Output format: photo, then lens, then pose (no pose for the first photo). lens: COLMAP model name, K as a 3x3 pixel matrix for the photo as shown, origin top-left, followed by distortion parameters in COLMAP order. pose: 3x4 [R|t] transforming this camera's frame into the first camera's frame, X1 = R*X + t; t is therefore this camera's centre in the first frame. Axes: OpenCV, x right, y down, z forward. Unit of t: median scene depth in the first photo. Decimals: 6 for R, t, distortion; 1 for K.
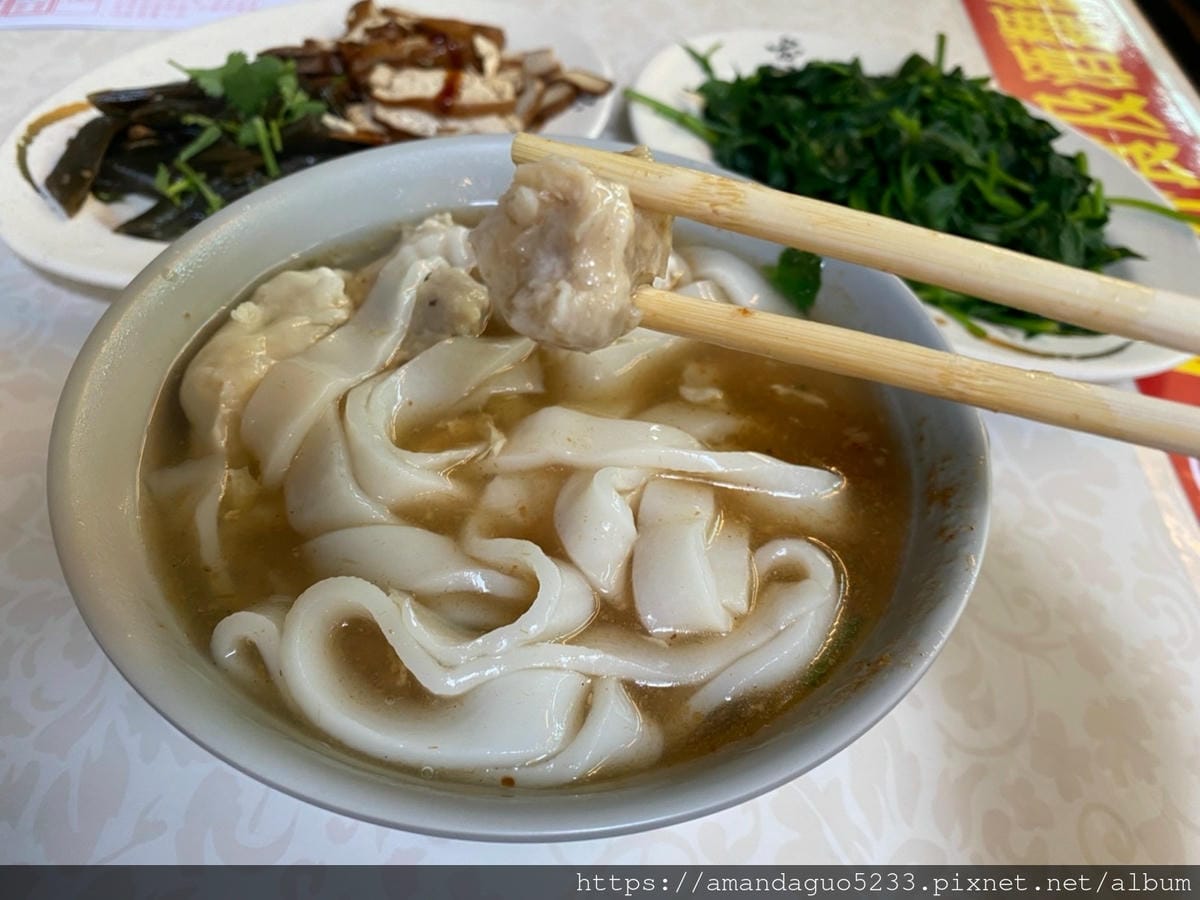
lens RADIAL K [[985.8, 0, 612.4], [0, 985.8, 442.0], [0, 0, 1]] dist [-0.021117, 0.016031]
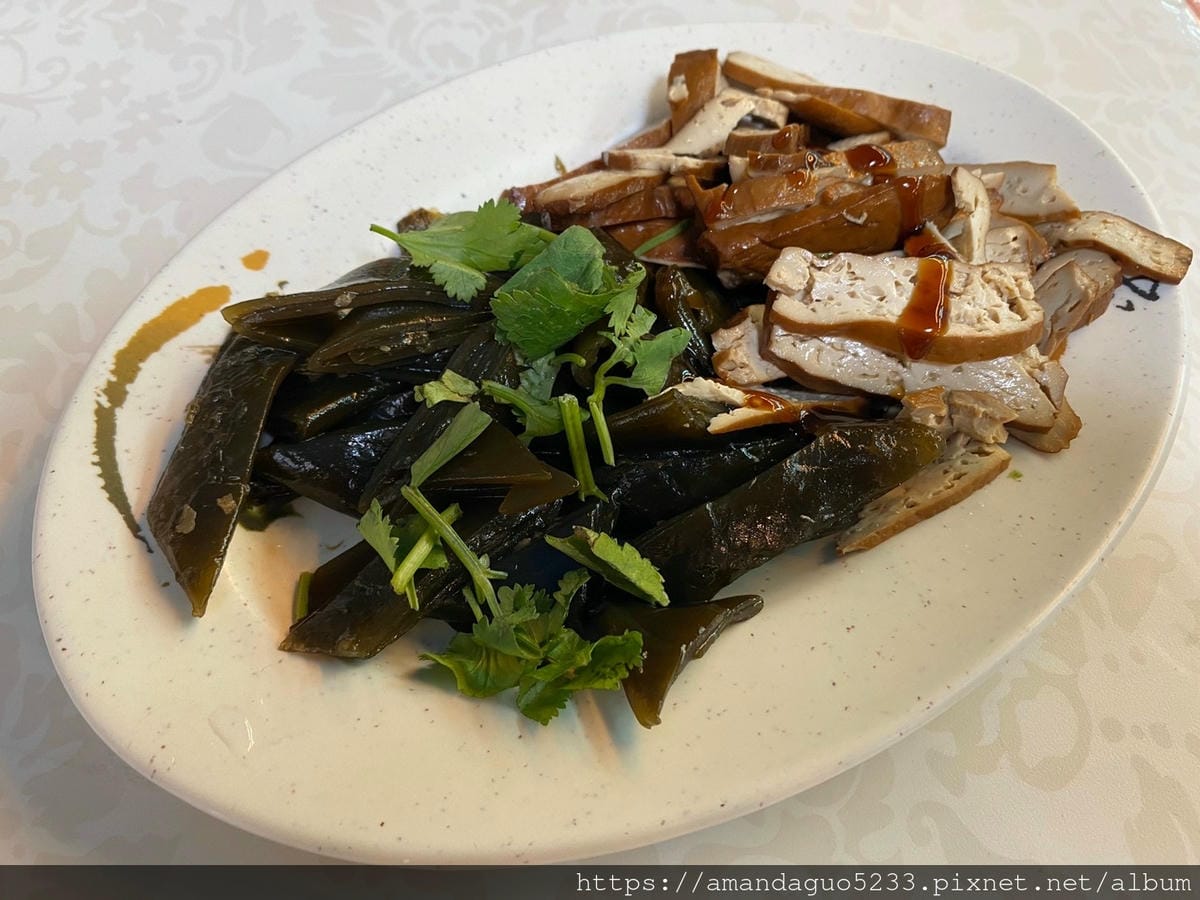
lens RADIAL K [[976.1, 0, 575.7], [0, 976.1, 440.1], [0, 0, 1]] dist [-0.021468, 0.016786]
pose [[0.993361, 0.062992, -0.096256, -0.300840], [-0.050121, 0.990151, 0.130724, -0.358938], [0.103543, -0.125032, 0.986735, 0.509858]]
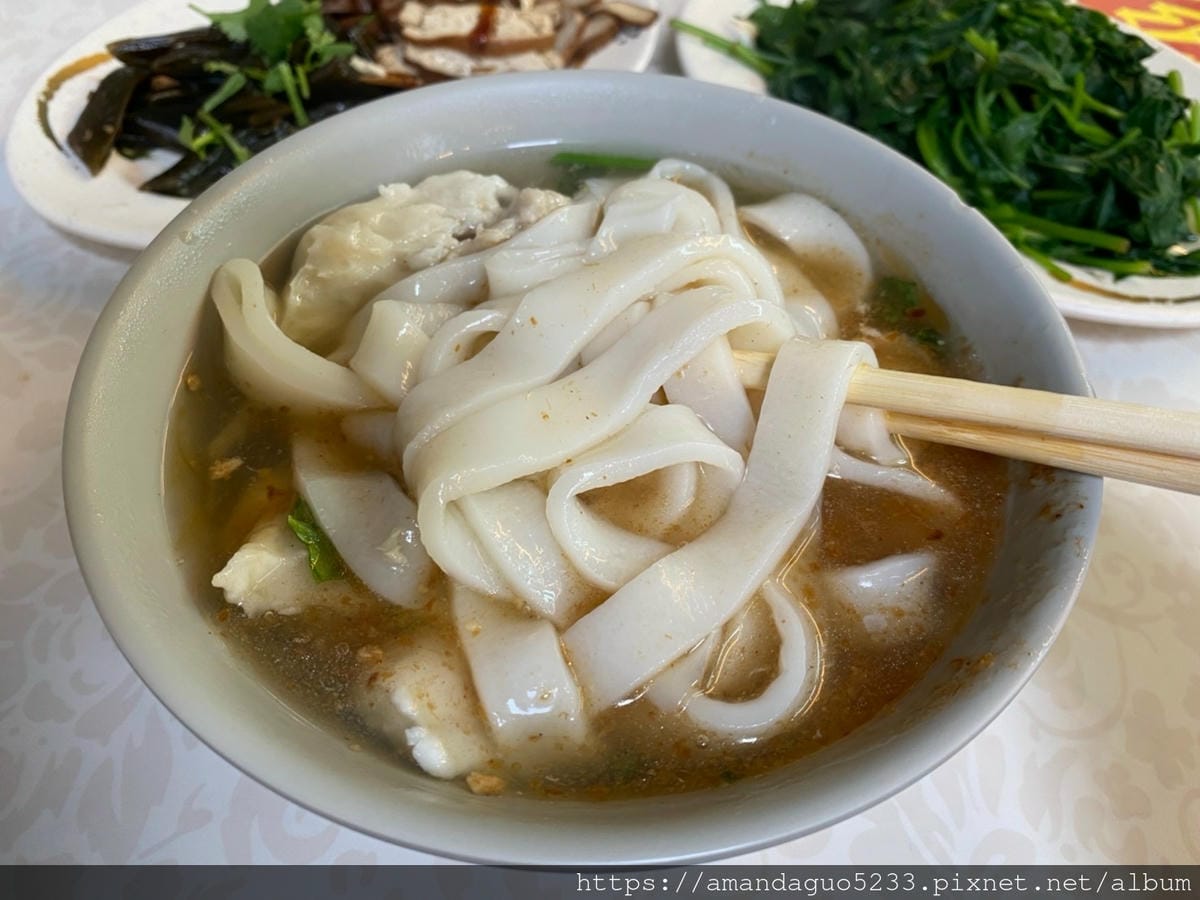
lens RADIAL K [[985.8, 0, 604.1], [0, 985.8, 446.5], [0, 0, 1]] dist [-0.021117, 0.016031]
pose [[0.998548, -0.014010, -0.052017, -0.008840], [0.017159, 0.998016, 0.060578, -0.013770], [0.051065, -0.061383, 0.996807, 0.050991]]
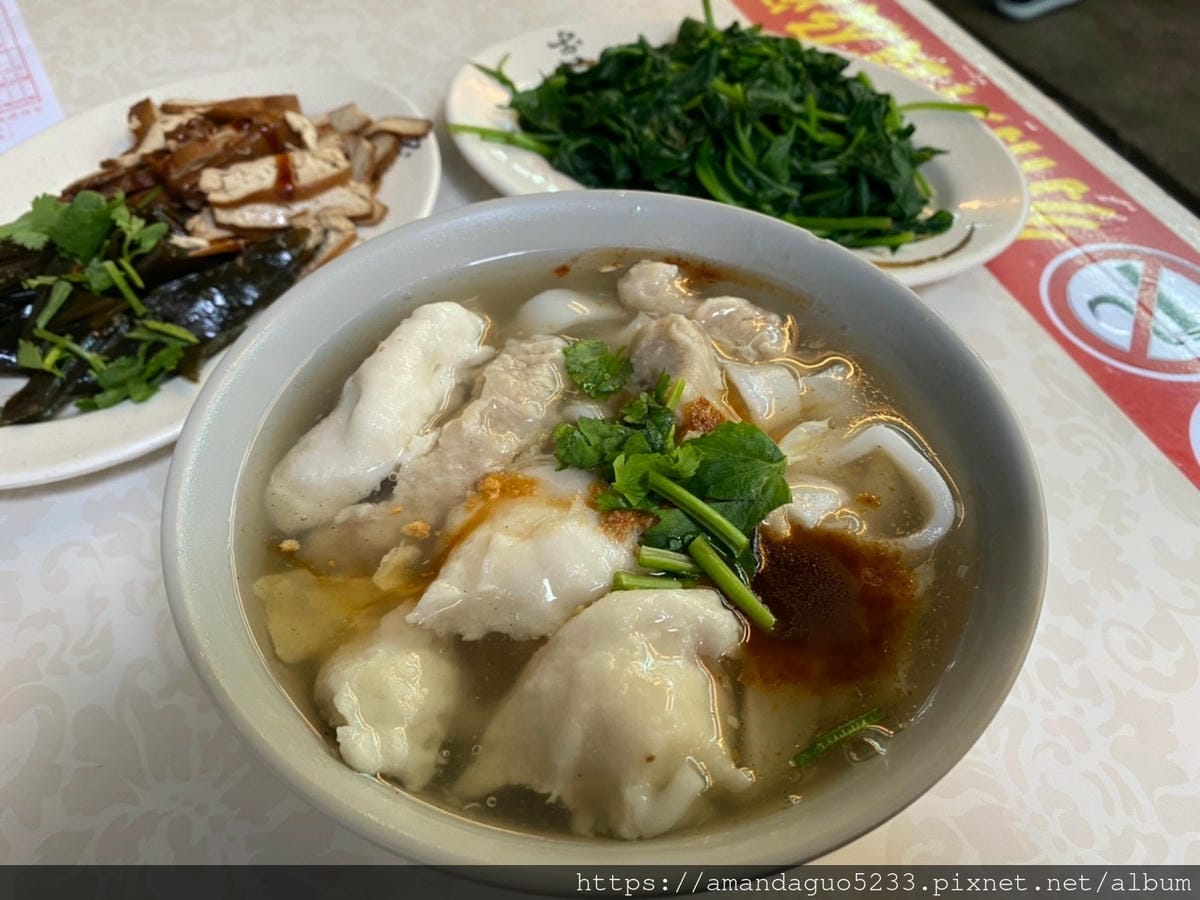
lens RADIAL K [[976.1, 0, 607.1], [0, 976.1, 456.3], [0, 0, 1]] dist [-0.021468, 0.016786]
pose [[0.923563, -0.327407, 0.199590, -0.161082], [0.318083, 0.944844, 0.078054, -0.071383], [-0.214137, -0.008602, 0.976766, -0.008305]]
